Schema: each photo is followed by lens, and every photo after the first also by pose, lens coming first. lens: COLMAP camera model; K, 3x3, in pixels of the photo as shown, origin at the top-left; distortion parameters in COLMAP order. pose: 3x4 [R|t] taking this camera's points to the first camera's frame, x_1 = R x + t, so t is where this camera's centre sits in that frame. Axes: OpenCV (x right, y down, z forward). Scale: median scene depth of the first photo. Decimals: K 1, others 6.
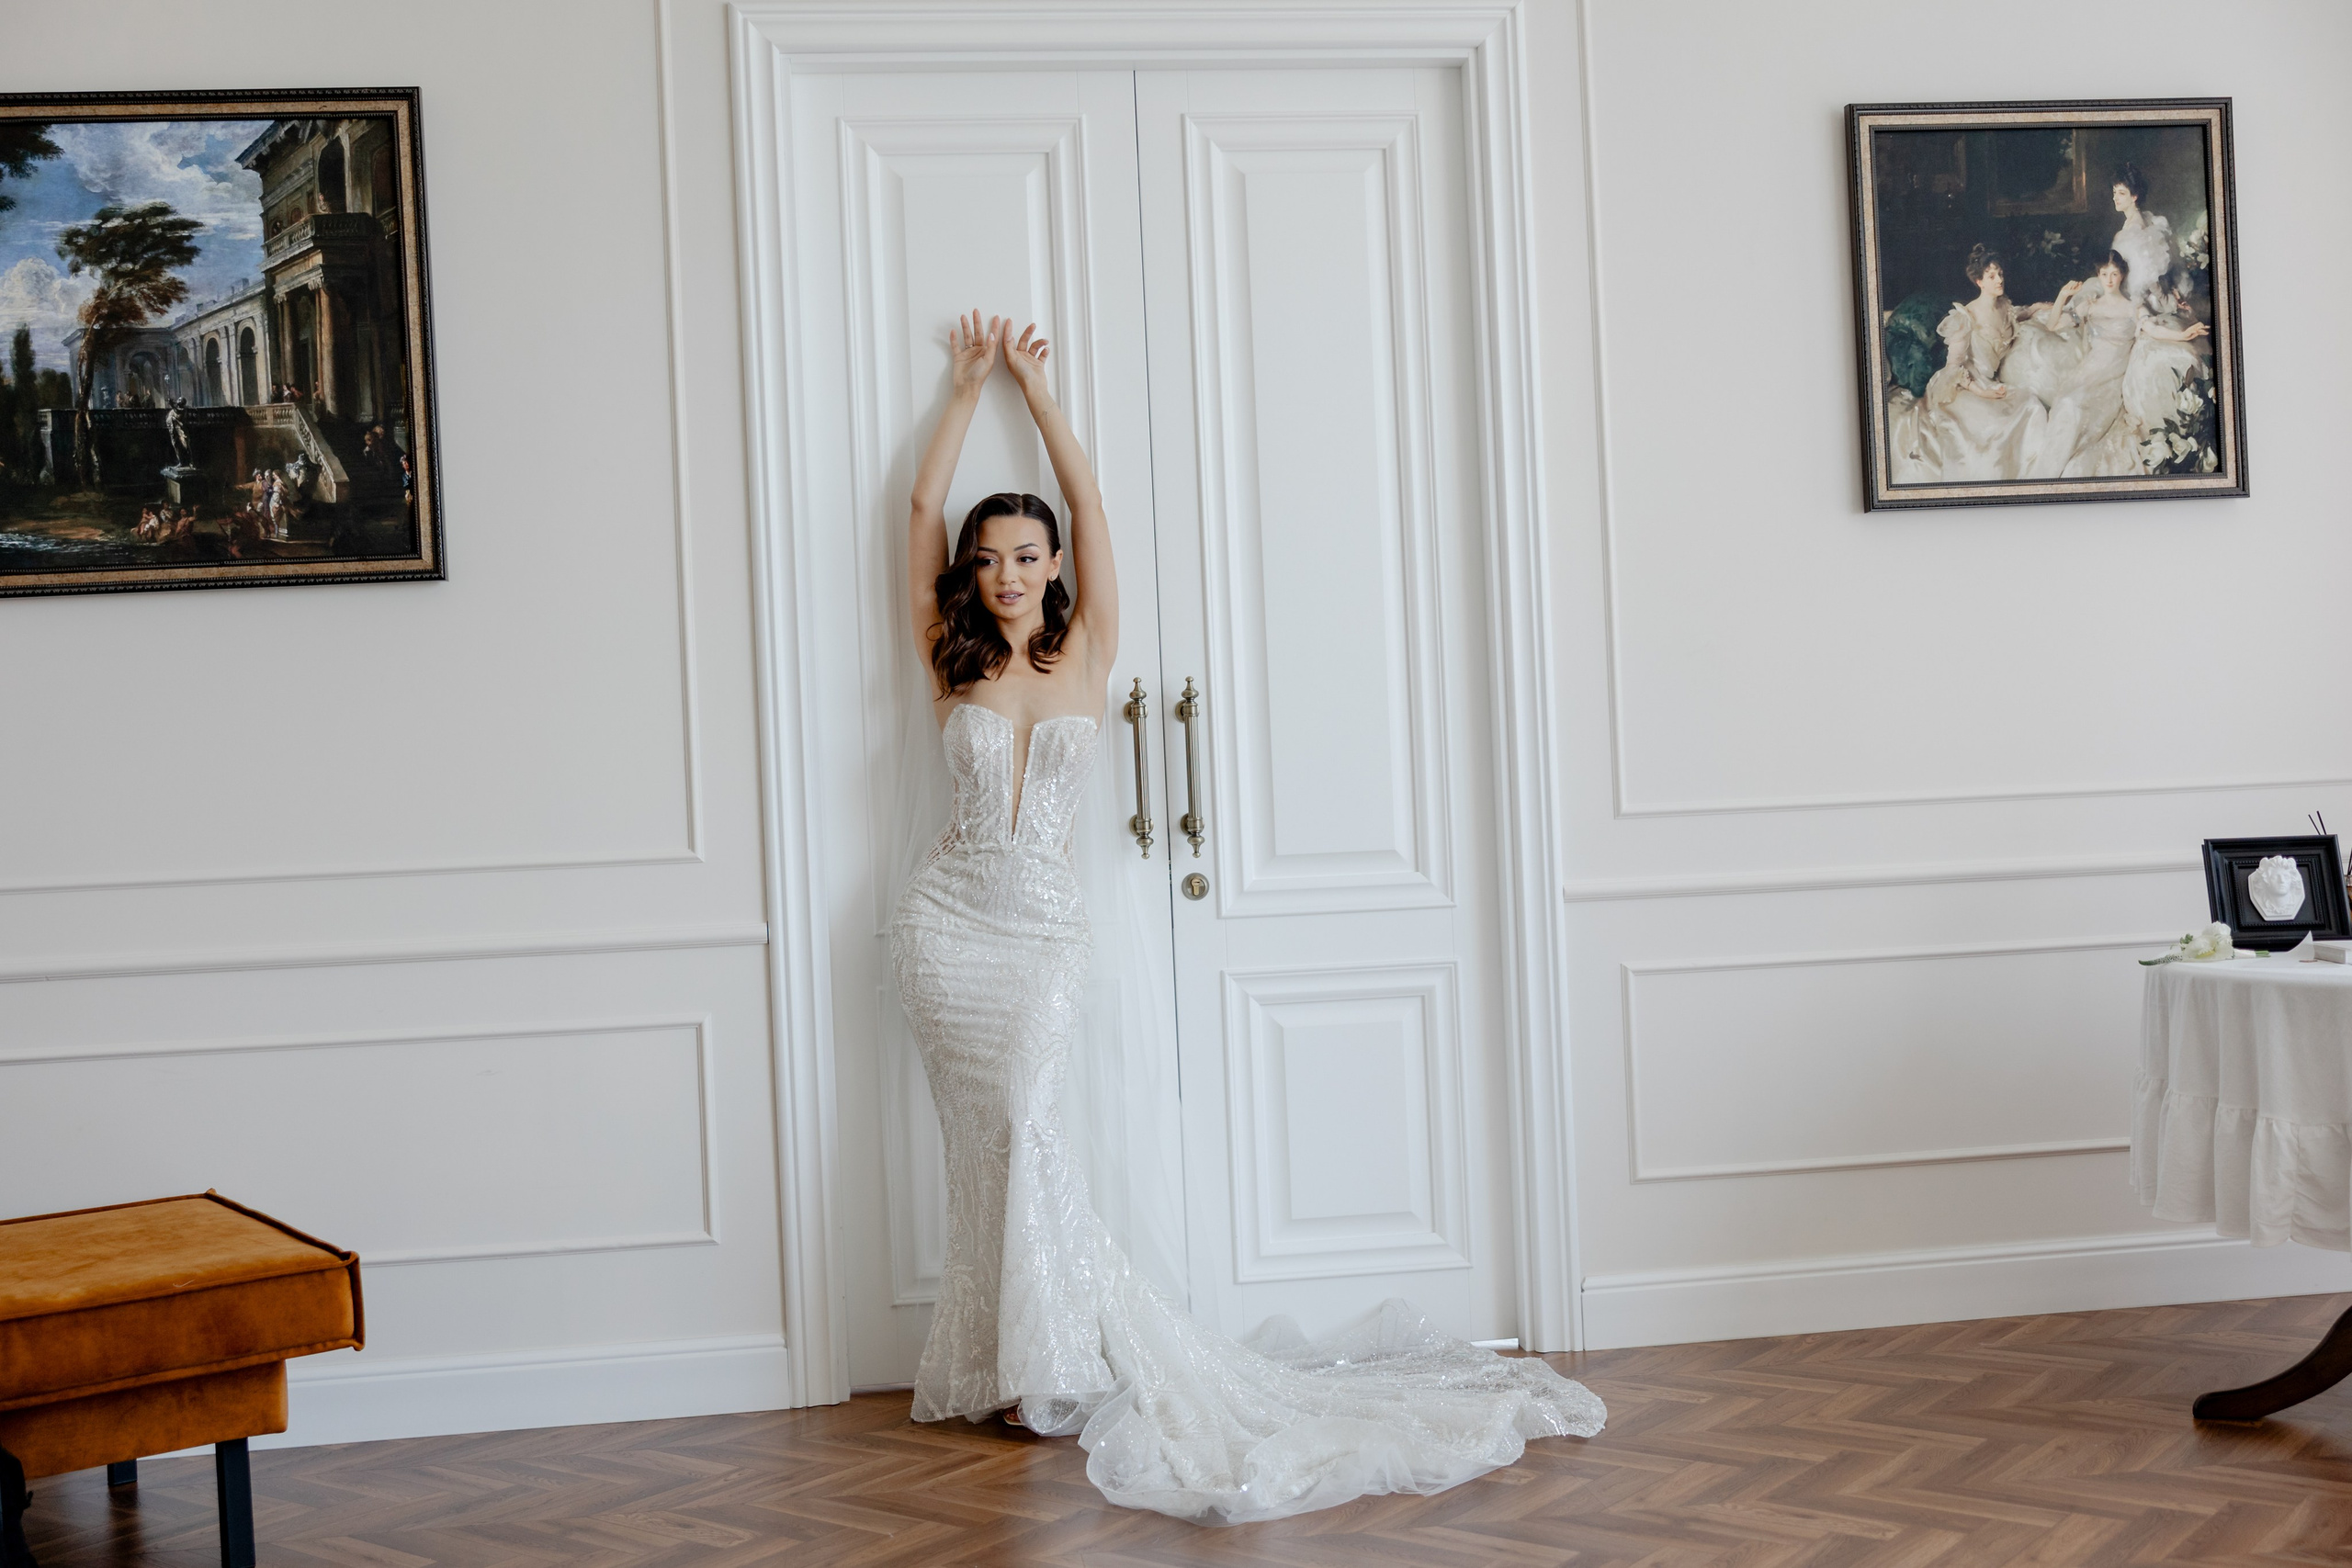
lens RADIAL K [[2483.2, 0, 1176.0], [0, 2483.2, 784.0], [0, 0, 1]] dist [0.000337, 0.000308]
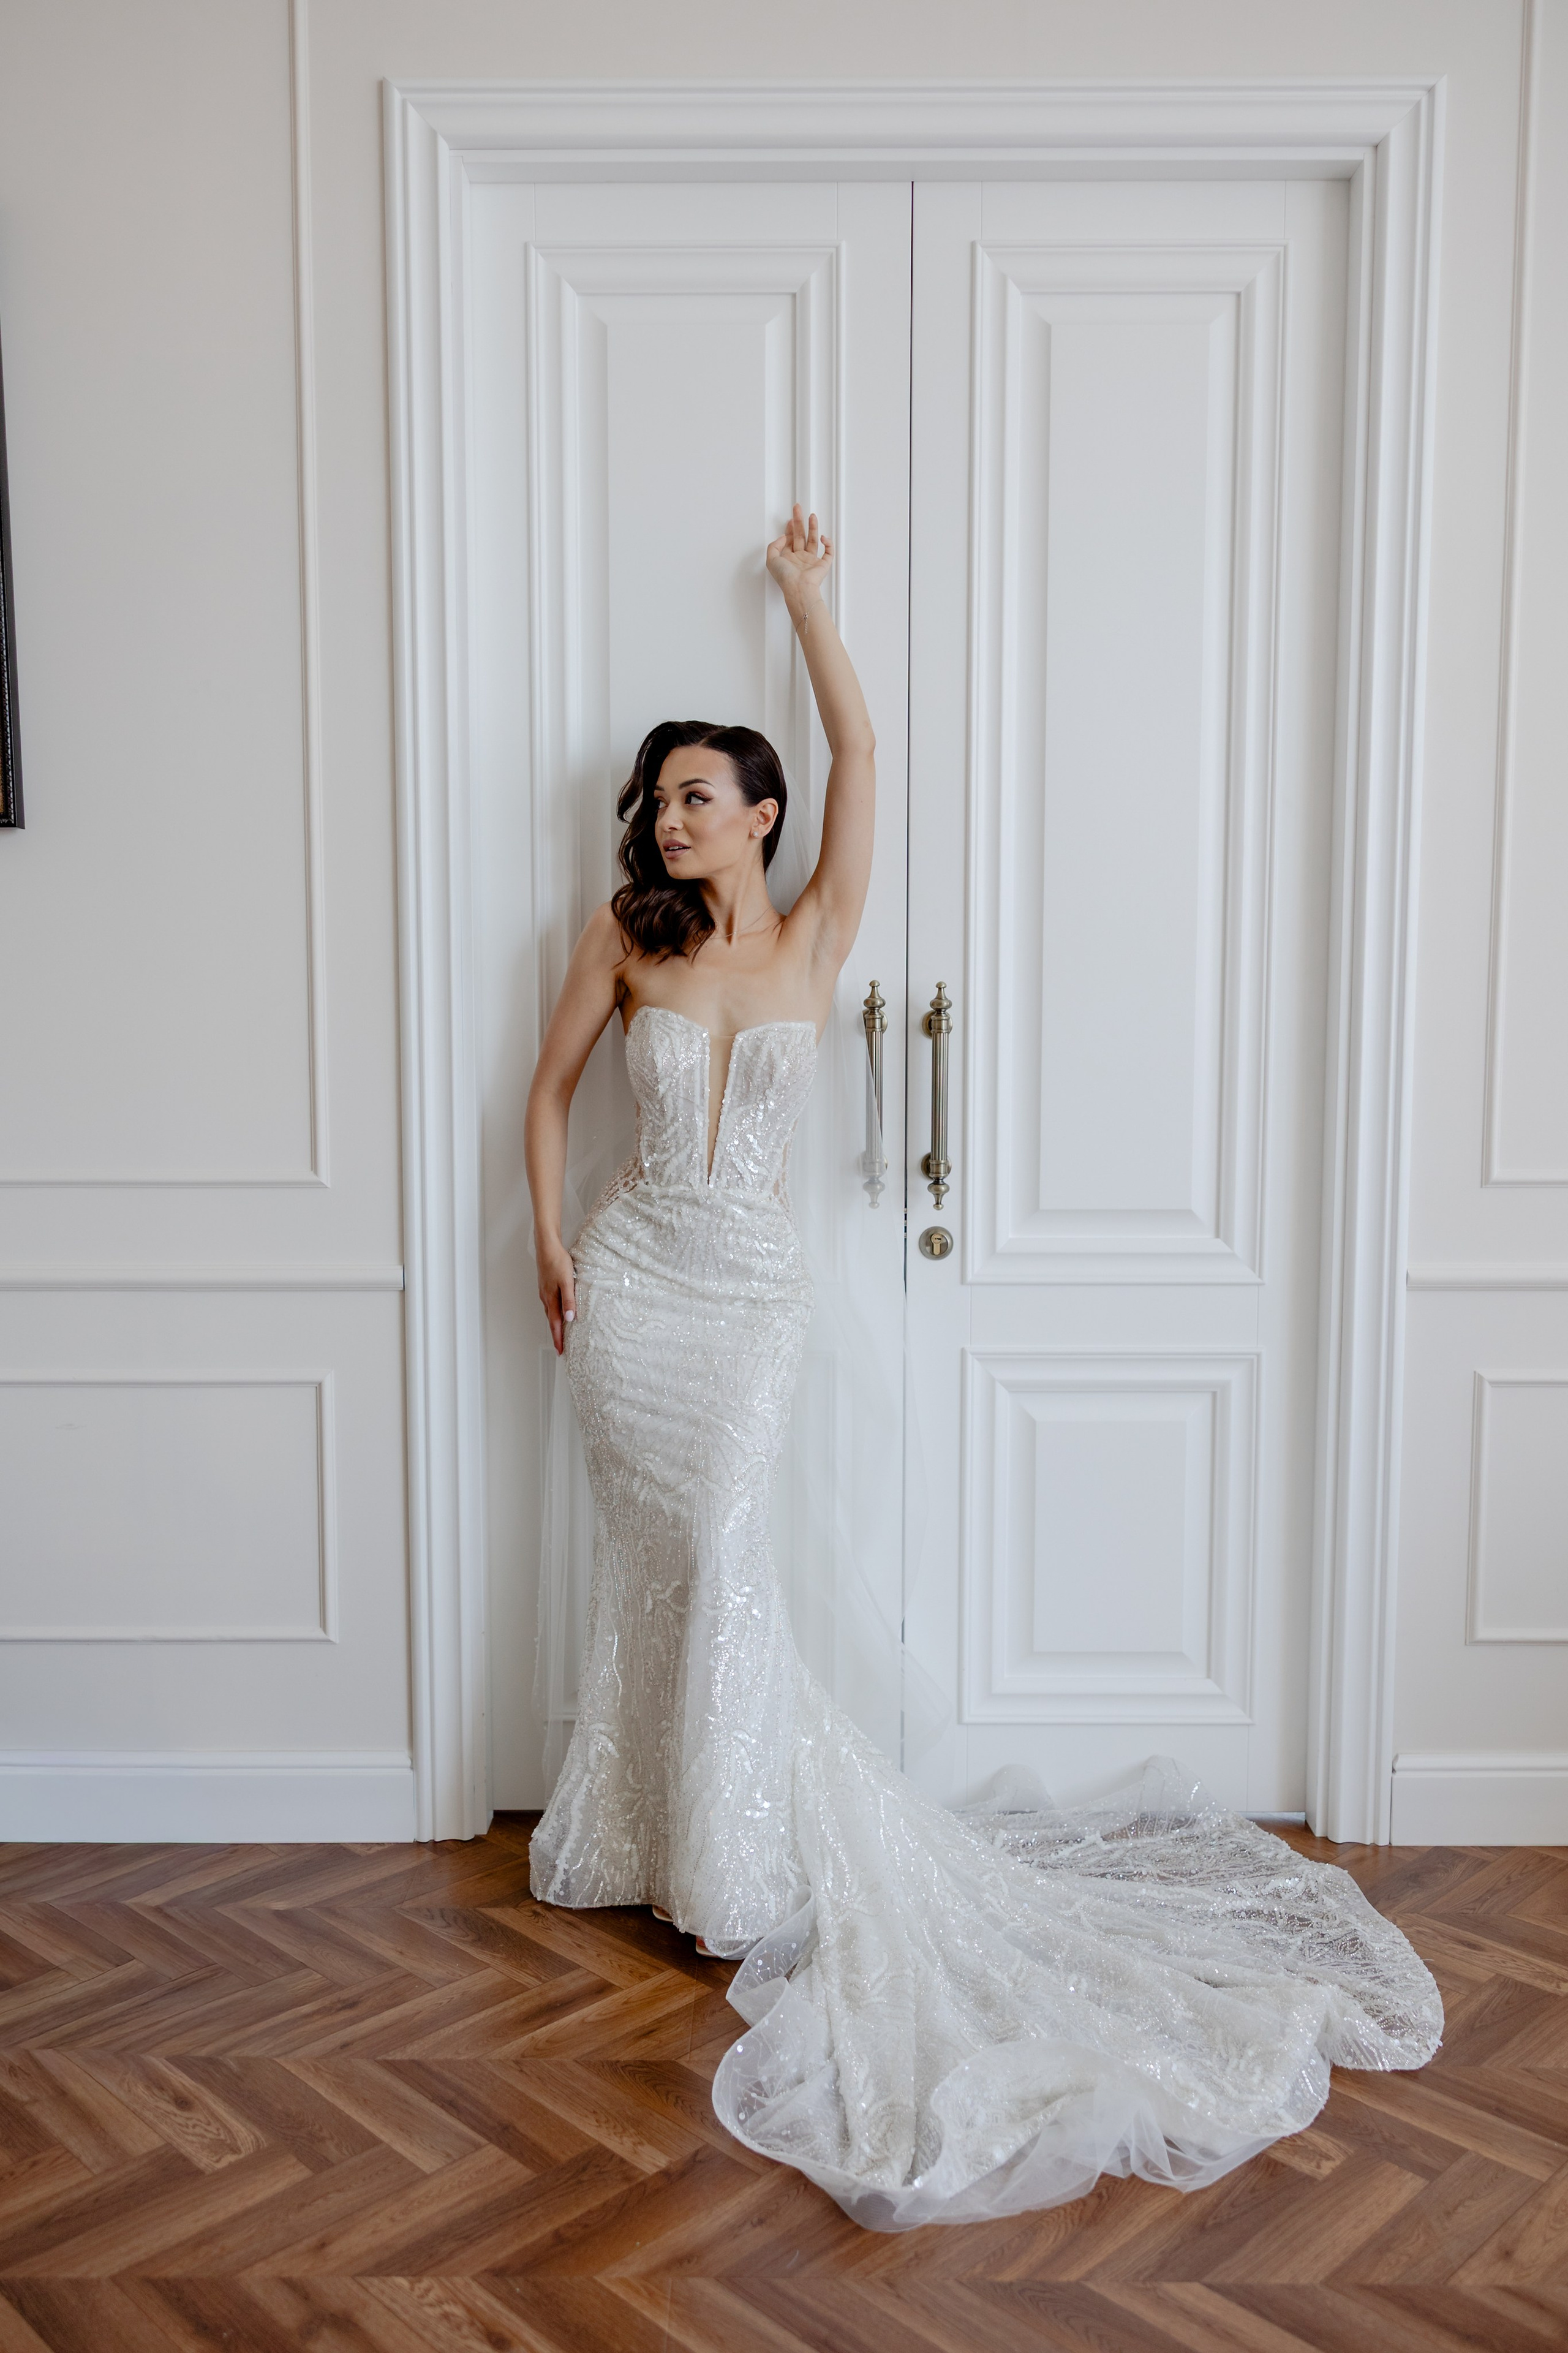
lens RADIAL K [[1920.5, 0, 757.8], [0, 1920.5, 1198.6], [0, 0, 1]] dist [0.005995, -0.000177]
pose [[0.991075, 0.055750, -0.121089, 0.025235], [-0.043711, 0.994037, 0.099899, -0.032928], [0.125937, -0.093715, 0.987602, 0.379446]]
